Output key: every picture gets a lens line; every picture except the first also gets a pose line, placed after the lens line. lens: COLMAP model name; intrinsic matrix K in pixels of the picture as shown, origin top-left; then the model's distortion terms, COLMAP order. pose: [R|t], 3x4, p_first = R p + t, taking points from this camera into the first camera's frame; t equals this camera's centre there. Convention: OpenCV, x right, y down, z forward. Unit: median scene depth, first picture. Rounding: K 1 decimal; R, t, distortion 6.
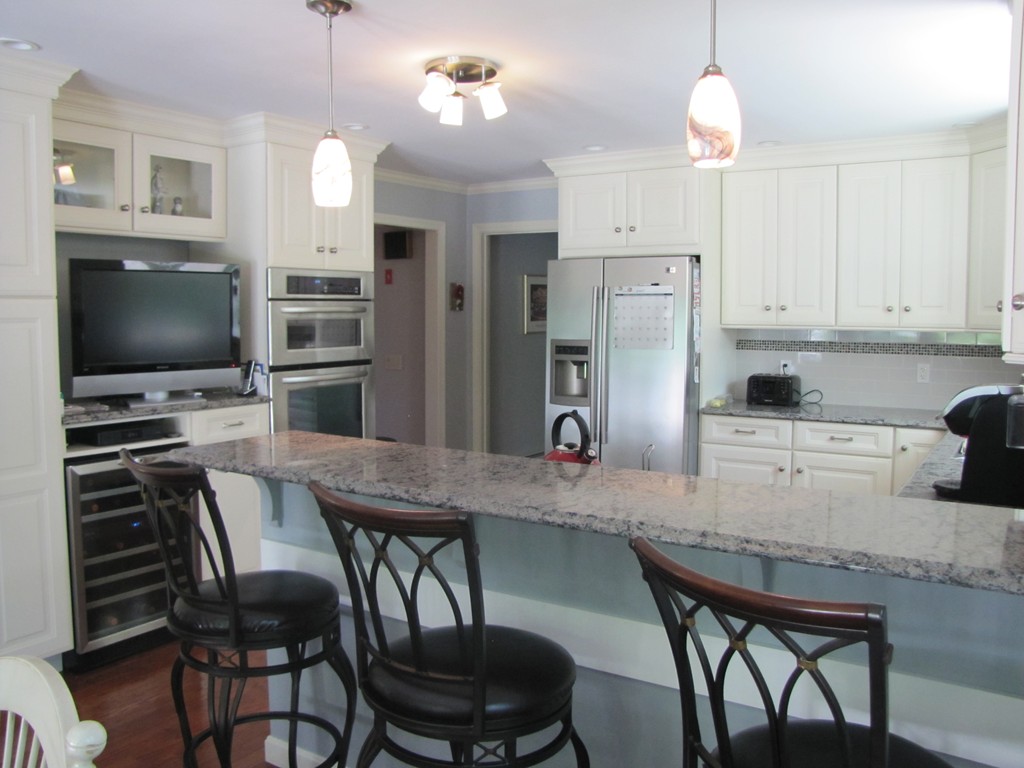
lens RADIAL K [[847.7, 0, 512.0], [0, 847.7, 384.0], [0, 0, 1]] dist [-0.184338, 0.193701]
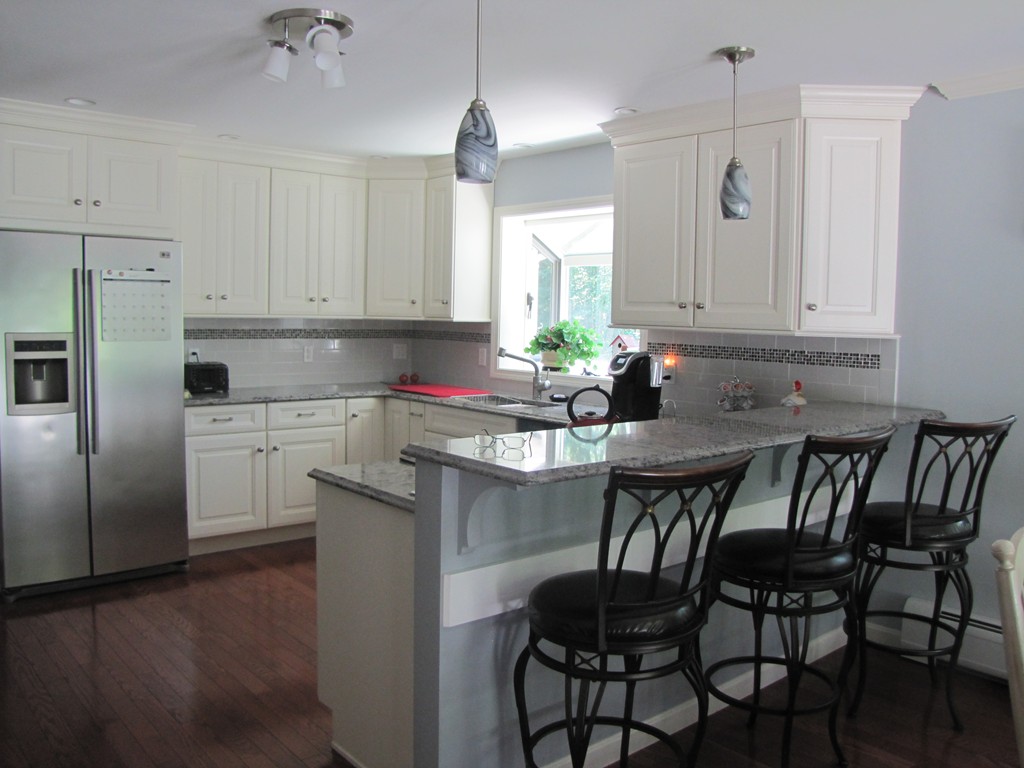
lens RADIAL K [[847.7, 0, 512.0], [0, 847.7, 384.0], [0, 0, 1]] dist [-0.184338, 0.193701]
pose [[0.281451, -0.074345, 0.956691, -0.590385], [0.056631, 0.996543, 0.060782, -0.027538], [-0.957903, 0.037071, 0.284689, 0.382637]]
